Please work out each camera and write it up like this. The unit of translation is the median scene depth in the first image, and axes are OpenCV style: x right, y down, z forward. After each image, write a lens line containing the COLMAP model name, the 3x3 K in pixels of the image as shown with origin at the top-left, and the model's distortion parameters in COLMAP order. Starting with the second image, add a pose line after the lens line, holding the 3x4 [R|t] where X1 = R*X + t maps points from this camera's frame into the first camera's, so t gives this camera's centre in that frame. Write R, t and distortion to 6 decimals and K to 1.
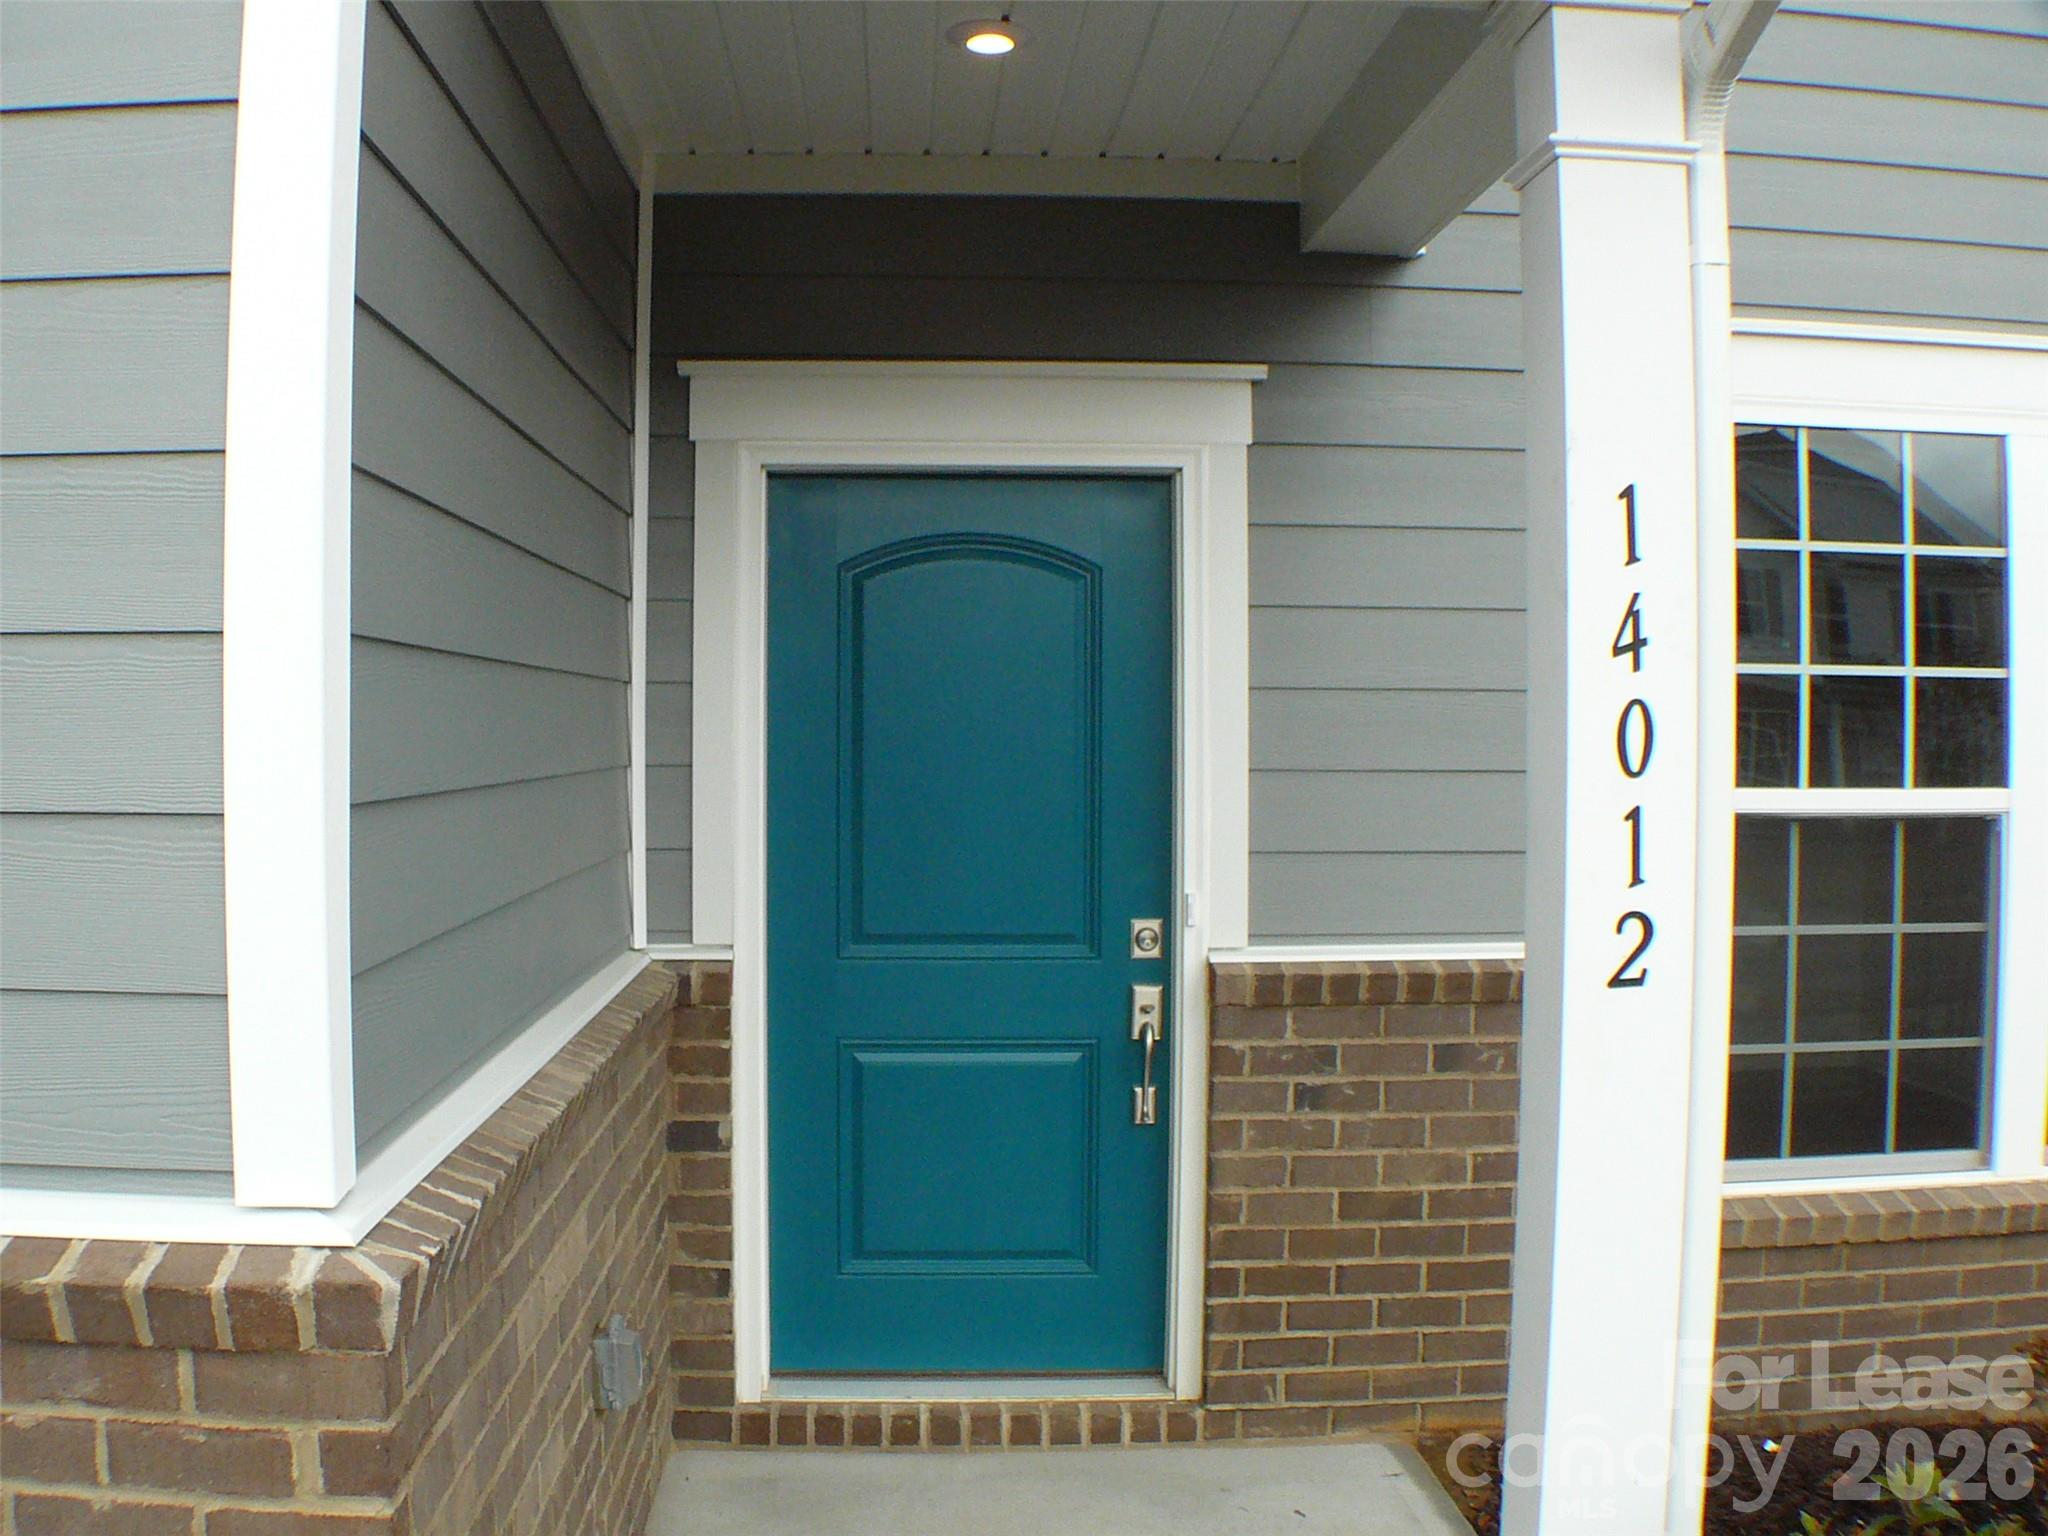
lens RADIAL K [[2086.0, 0, 1024.0], [0, 2086.0, 768.0], [0, 0, 1]] dist [-0.225076, 0.012847]
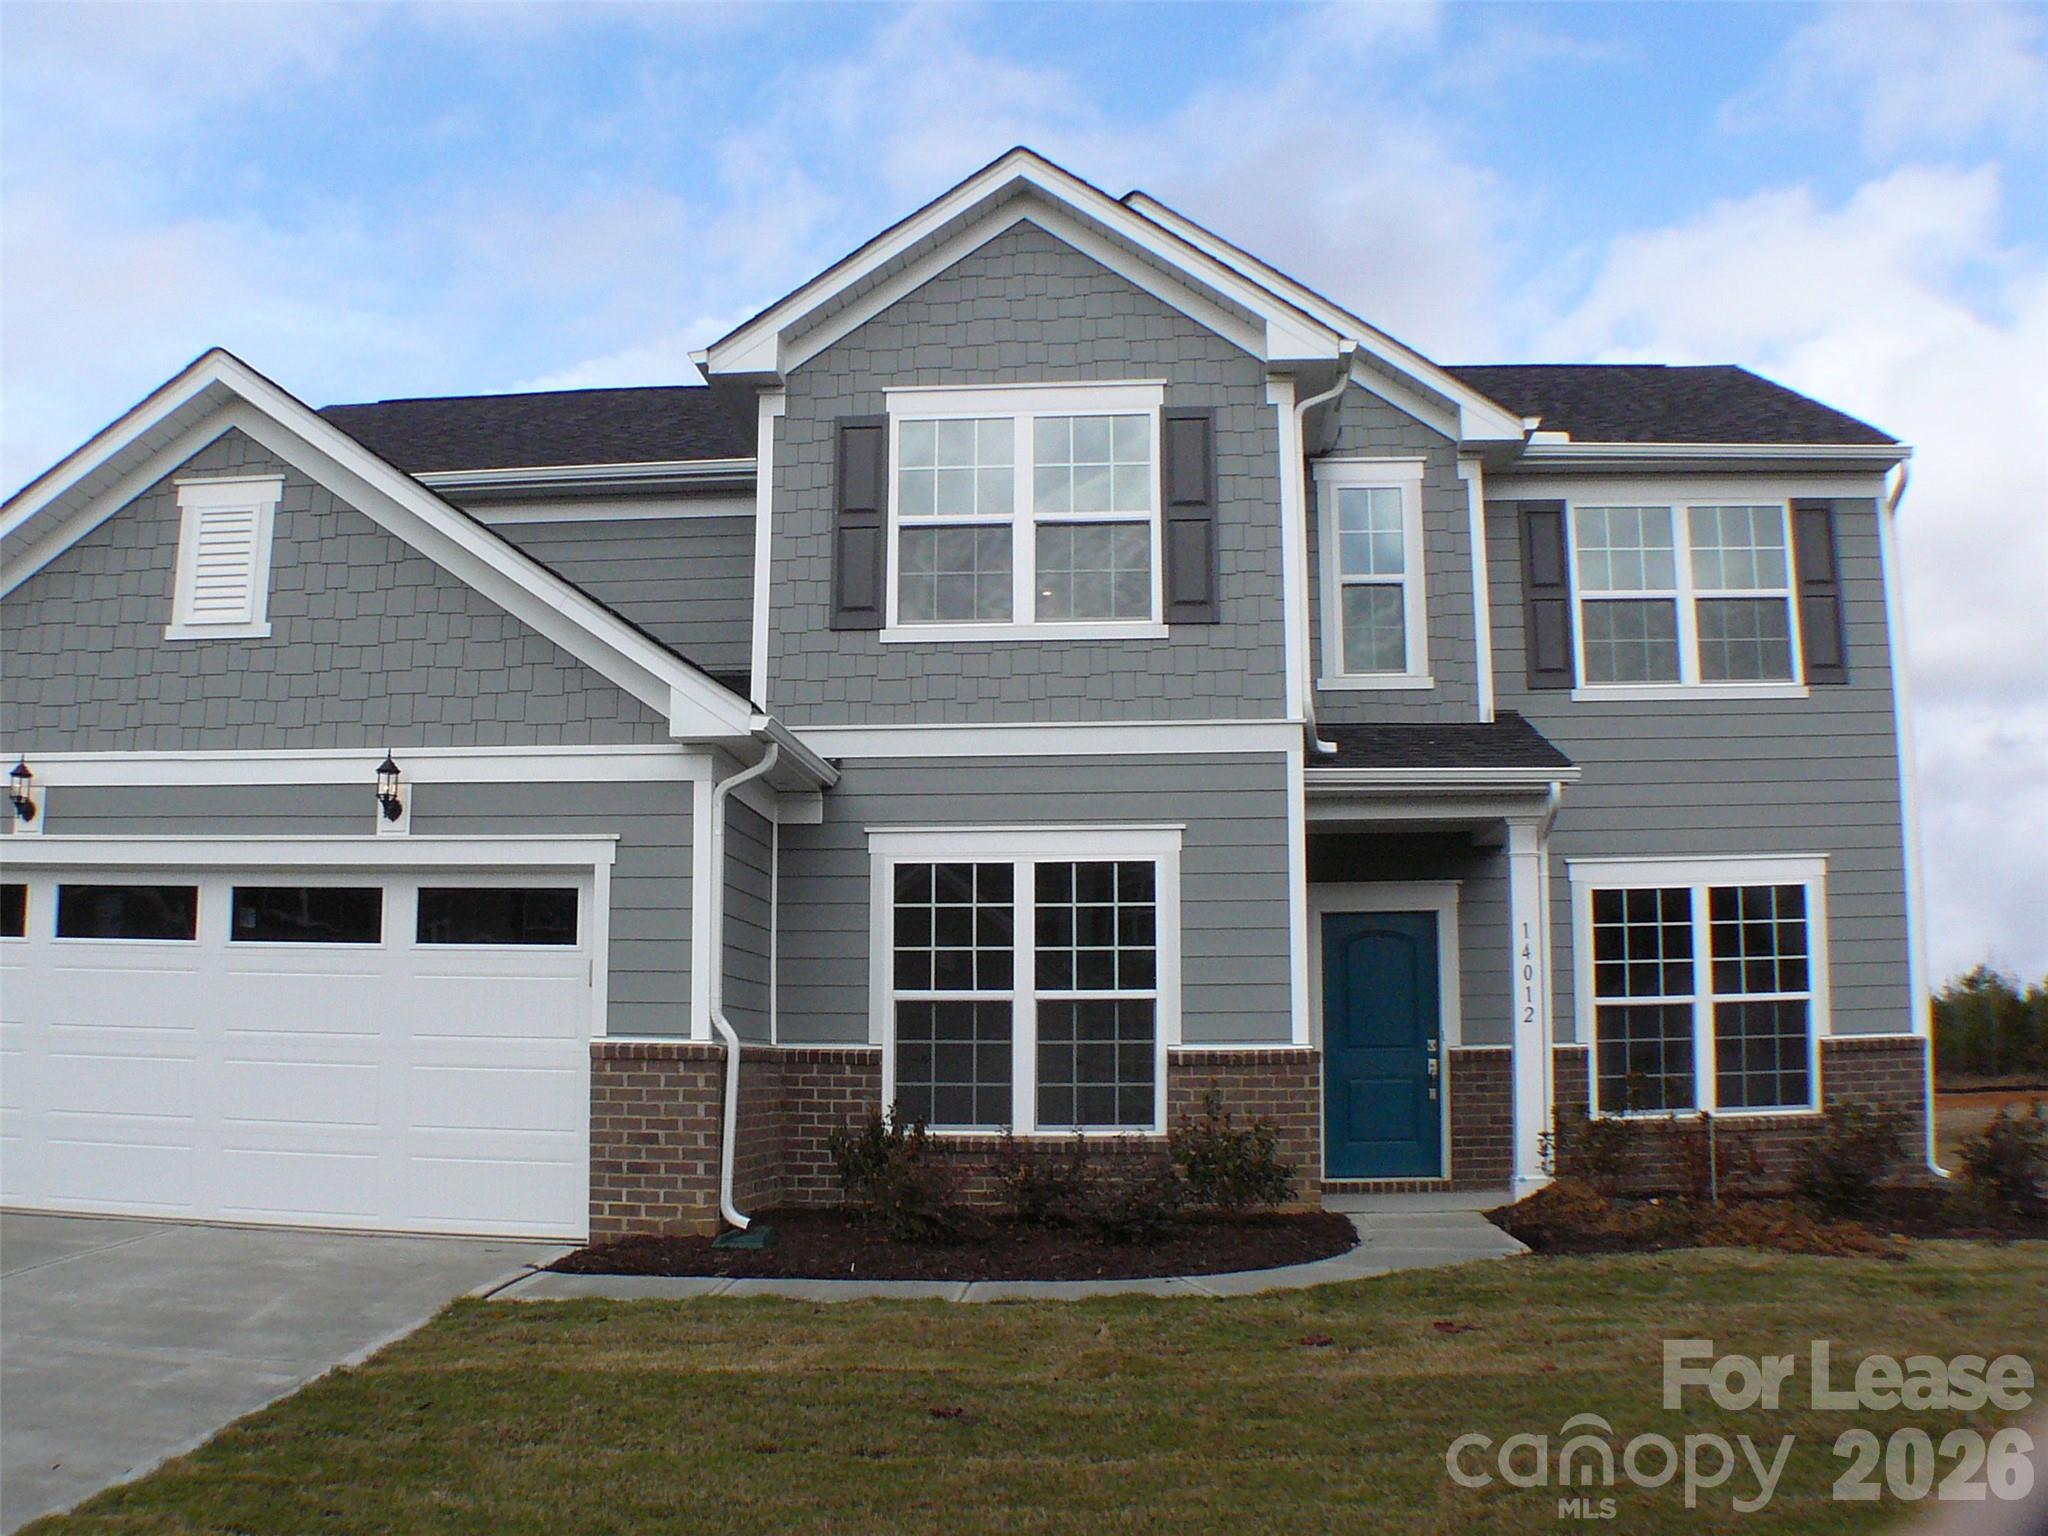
lens RADIAL K [[2086.0, 0, 1024.0], [0, 2086.0, 768.0], [0, 0, 1]] dist [-0.225076, 0.012847]
pose [[0.991404, -0.027749, -0.127861, -0.165914], [0.005696, 0.985478, -0.169708, 0.207294], [0.130714, 0.167521, 0.977165, -2.557378]]
